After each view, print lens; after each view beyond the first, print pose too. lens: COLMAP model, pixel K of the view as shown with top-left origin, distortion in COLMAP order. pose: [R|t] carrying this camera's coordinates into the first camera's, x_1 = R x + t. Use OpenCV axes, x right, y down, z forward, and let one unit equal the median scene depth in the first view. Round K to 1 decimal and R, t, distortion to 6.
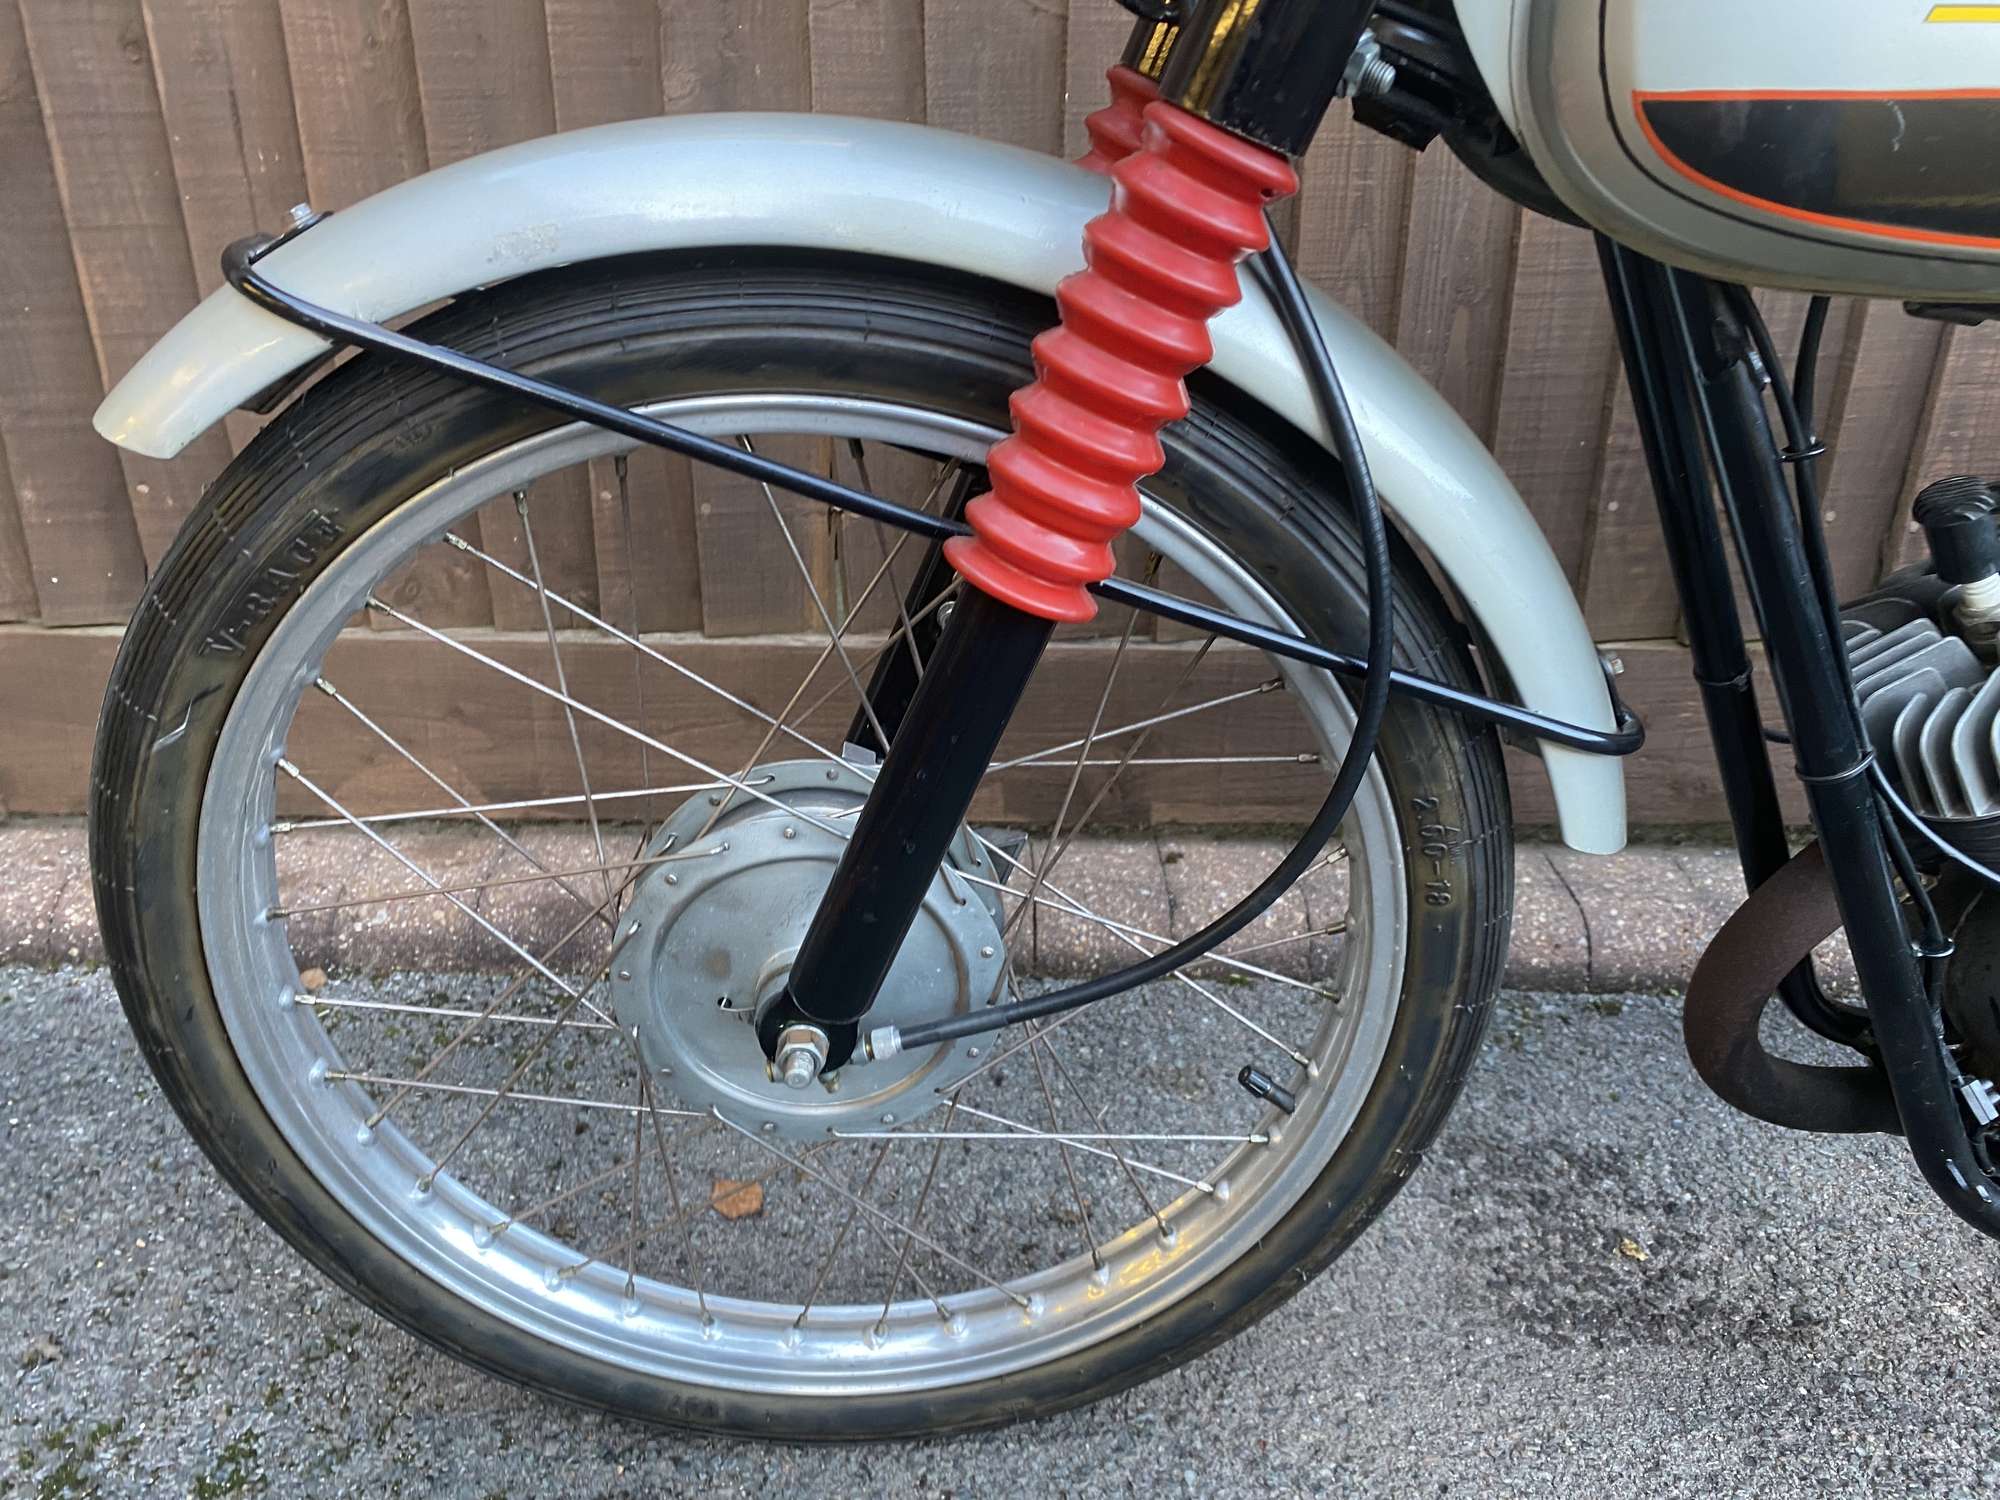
lens RADIAL K [[1535.5, 0, 985.4], [0, 1535.5, 733.9], [0, 0, 1]] dist [0.016576, -0.015203]
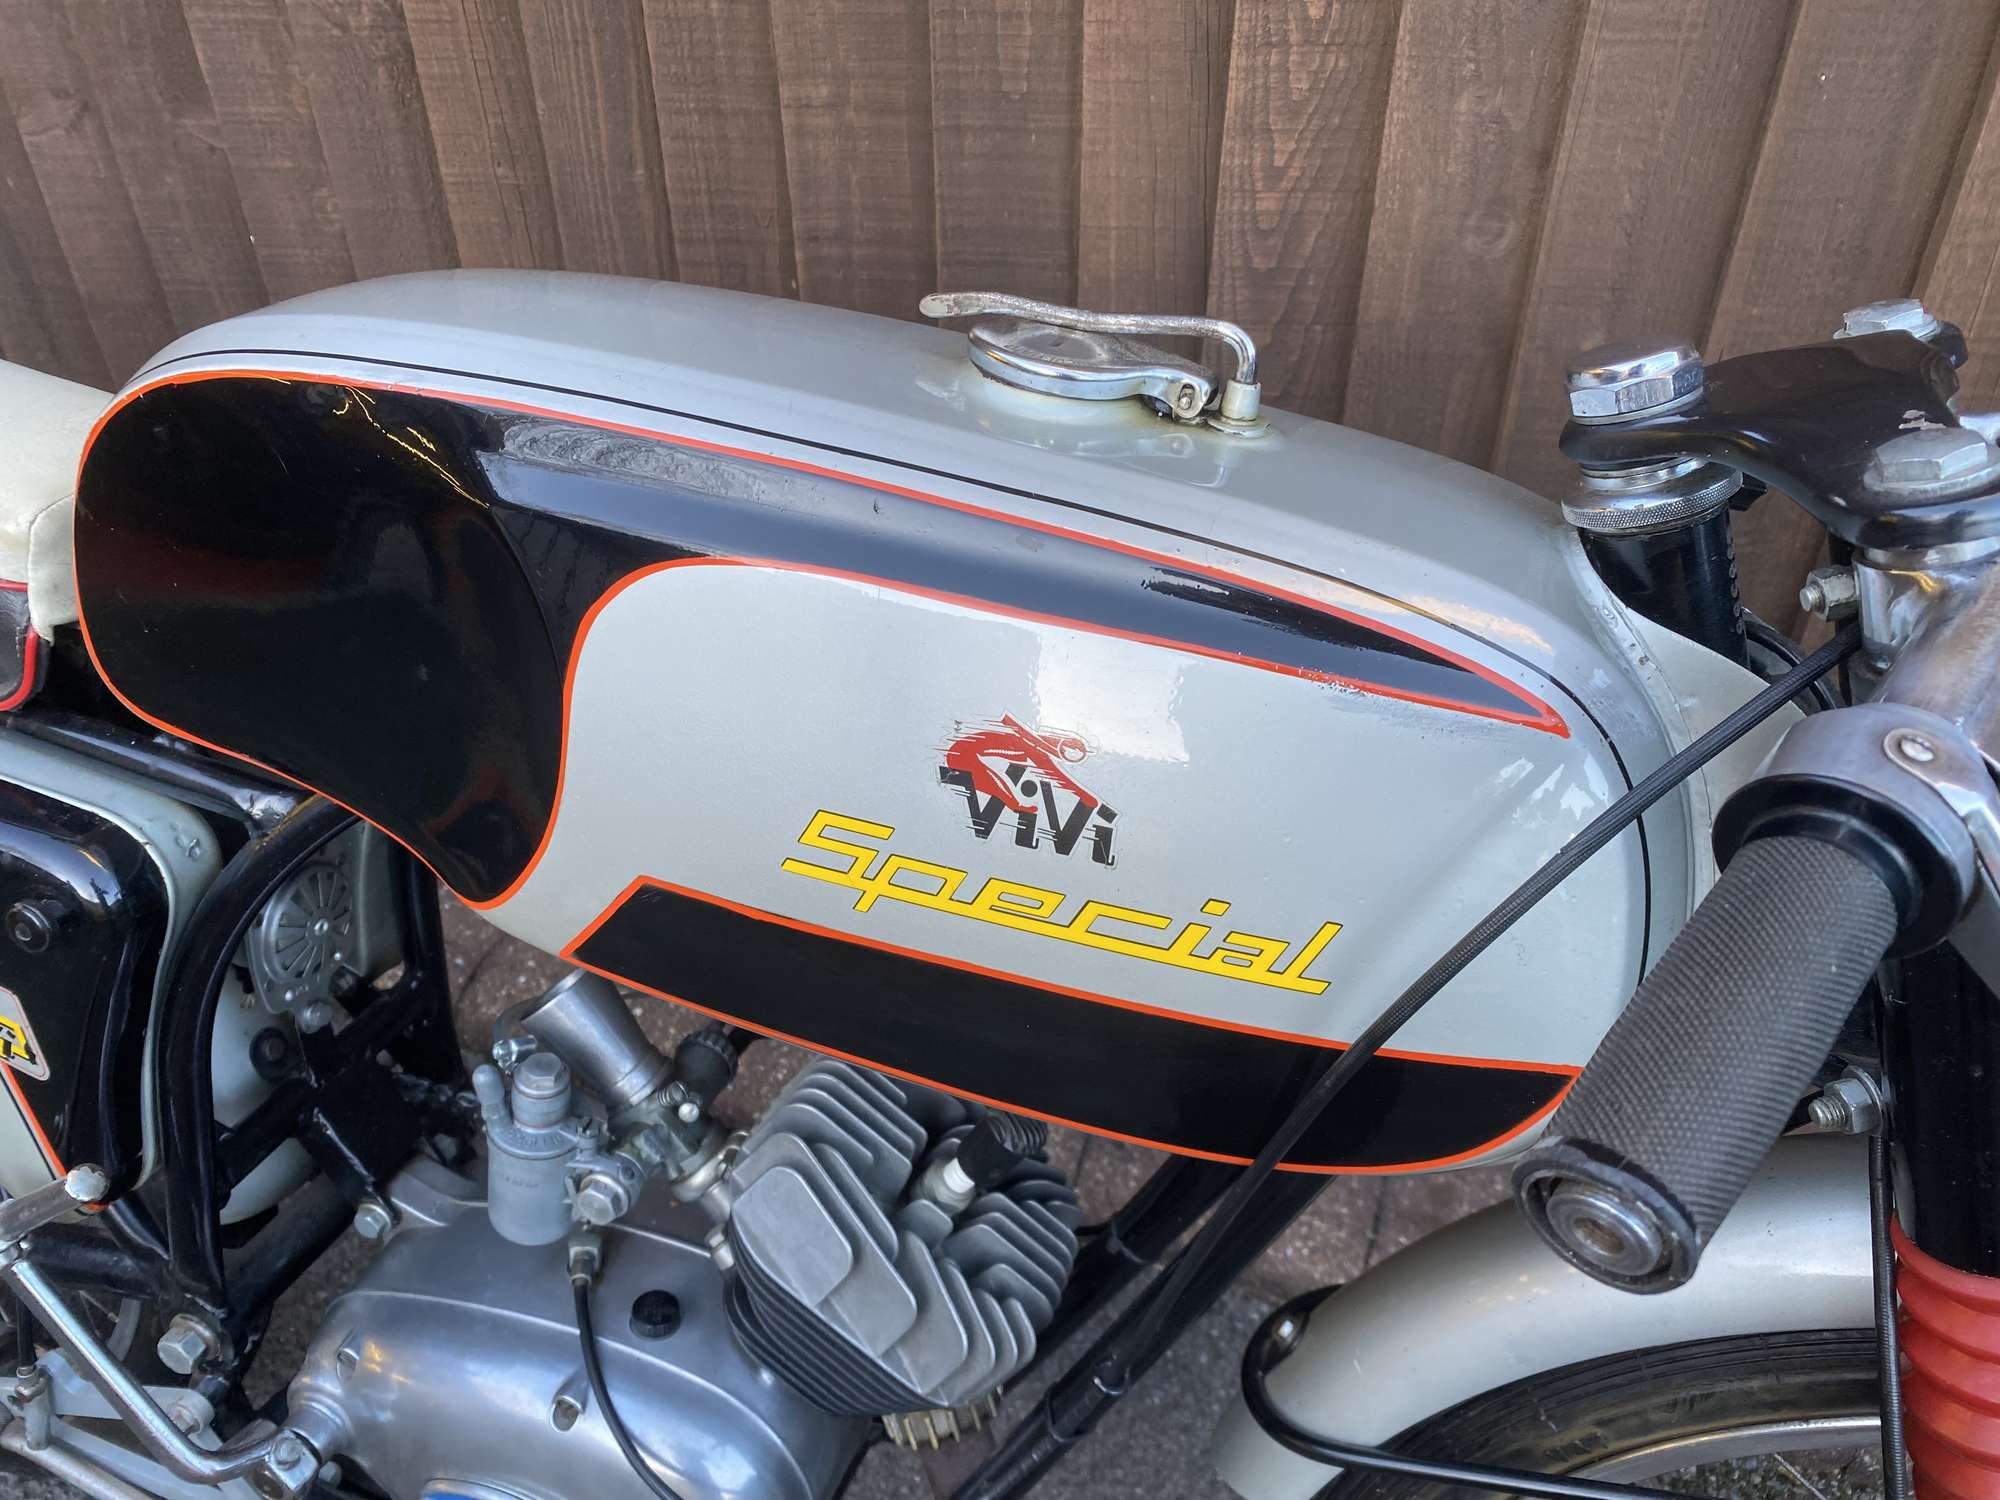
lens RADIAL K [[1556.6, 0, 983.2], [0, 1556.6, 761.7], [0, 0, 1]] dist [-0.004336, 0.006497]
pose [[0.937366, 0.198627, -0.286169, 0.900989], [-0.123651, 0.957733, 0.259725, -0.439292], [0.325662, -0.208072, 0.922307, 0.179302]]
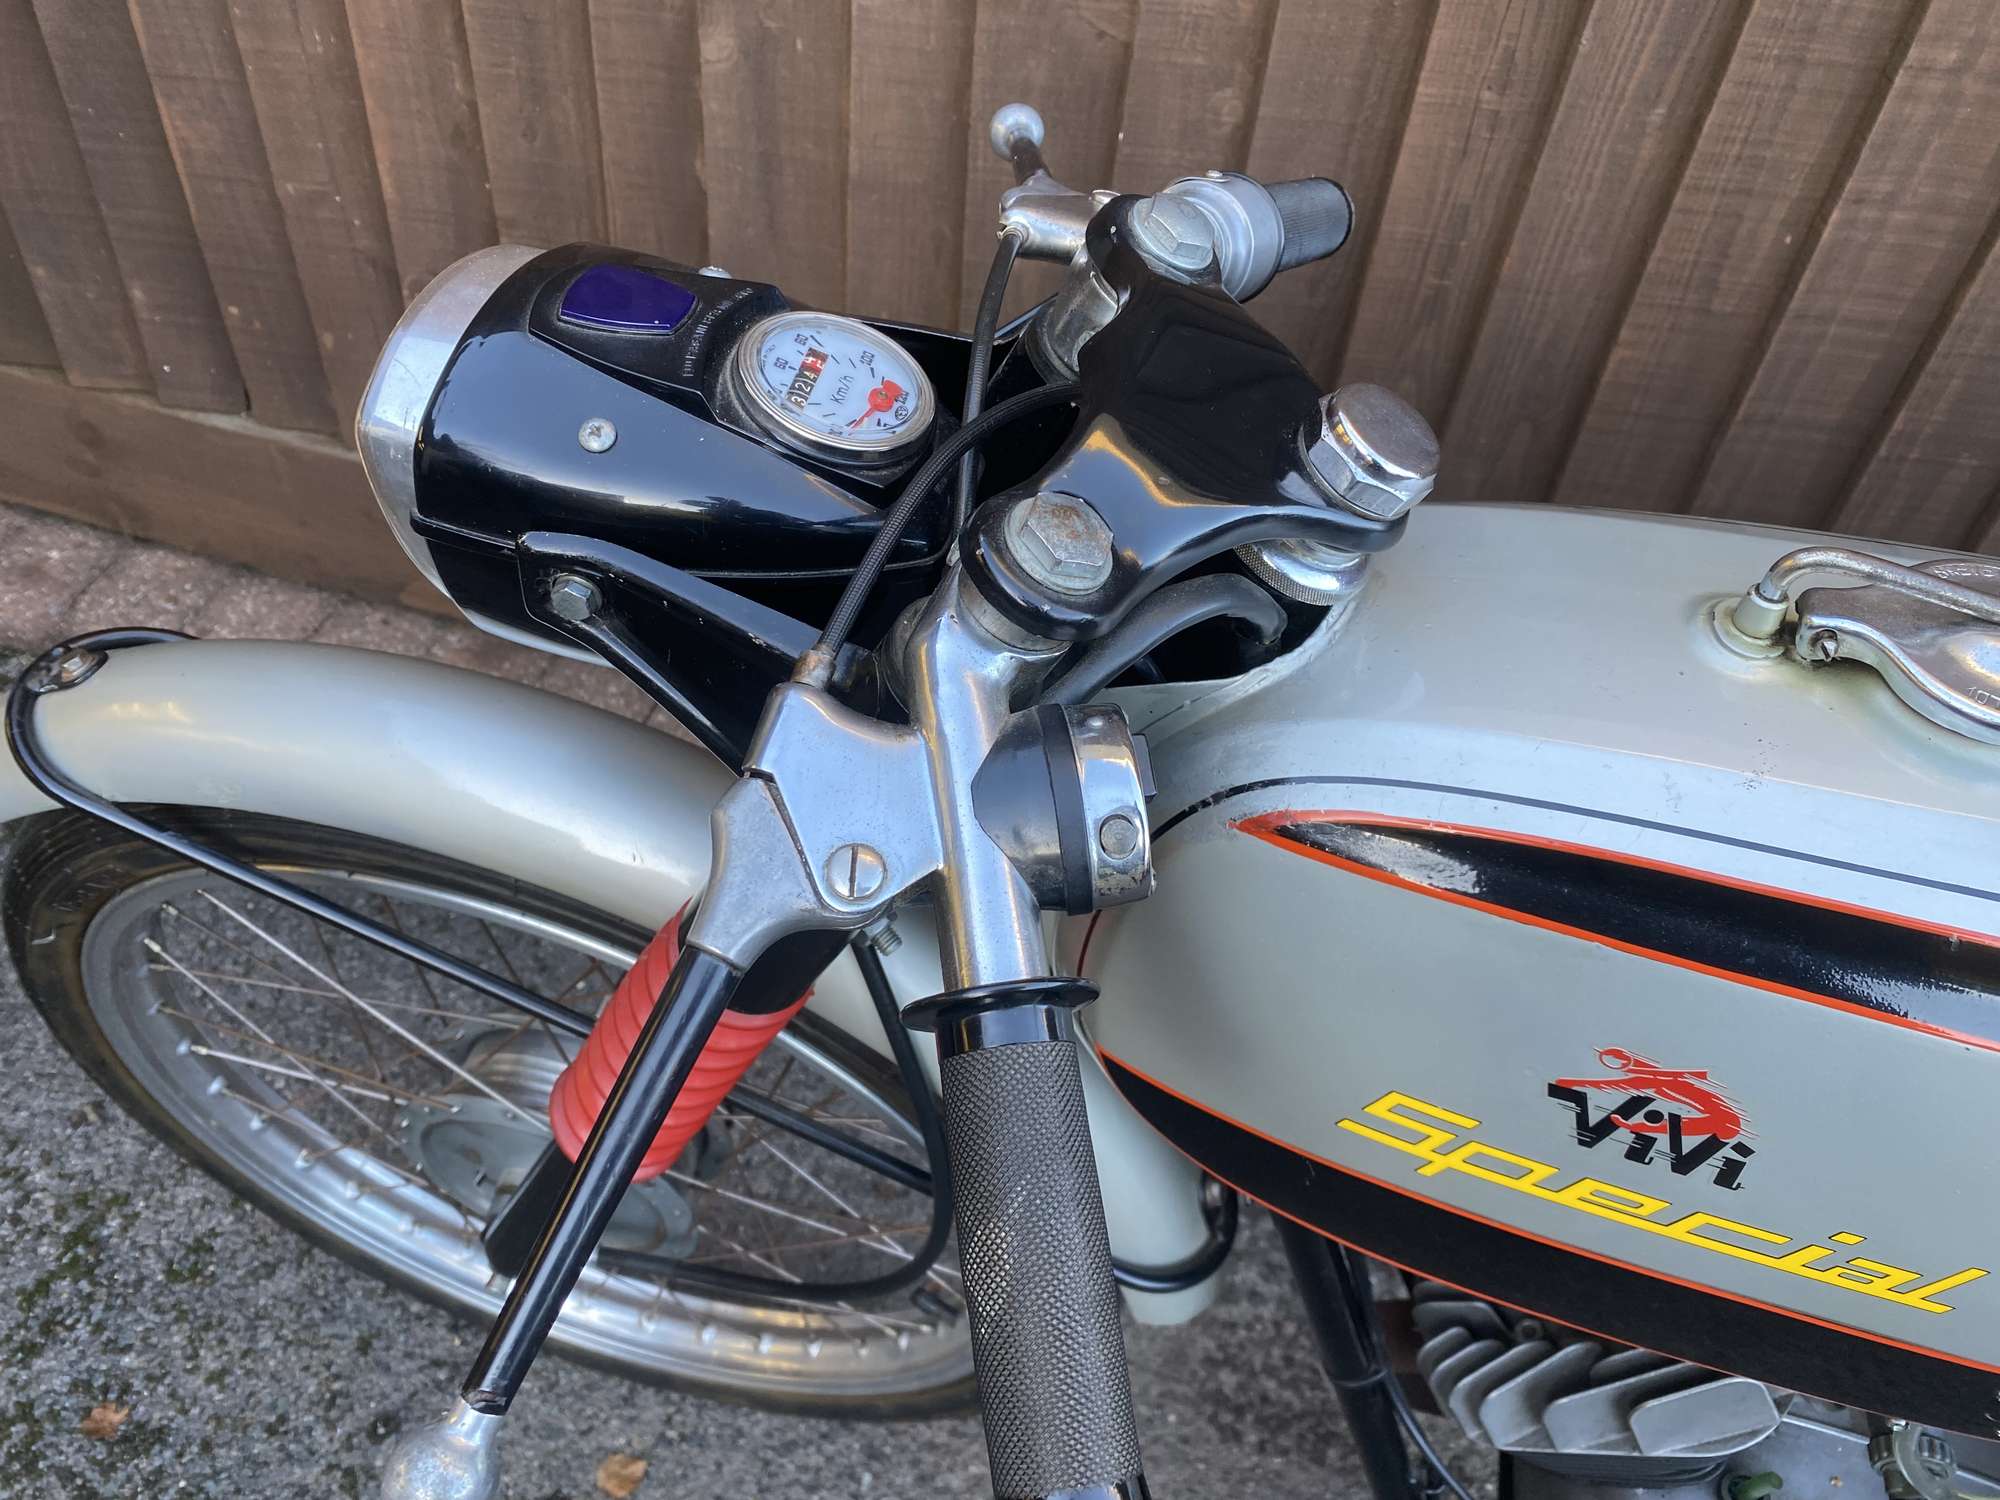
lens RADIAL K [[1558.8, 0, 987.3], [0, 1558.8, 743.1], [0, 0, 1]] dist [0.005995, -0.000565]
pose [[0.960062, 0.242781, -0.139061, 0.204665], [-0.176927, 0.911841, 0.370462, -0.445139], [0.216743, -0.331063, 0.918379, 0.031041]]
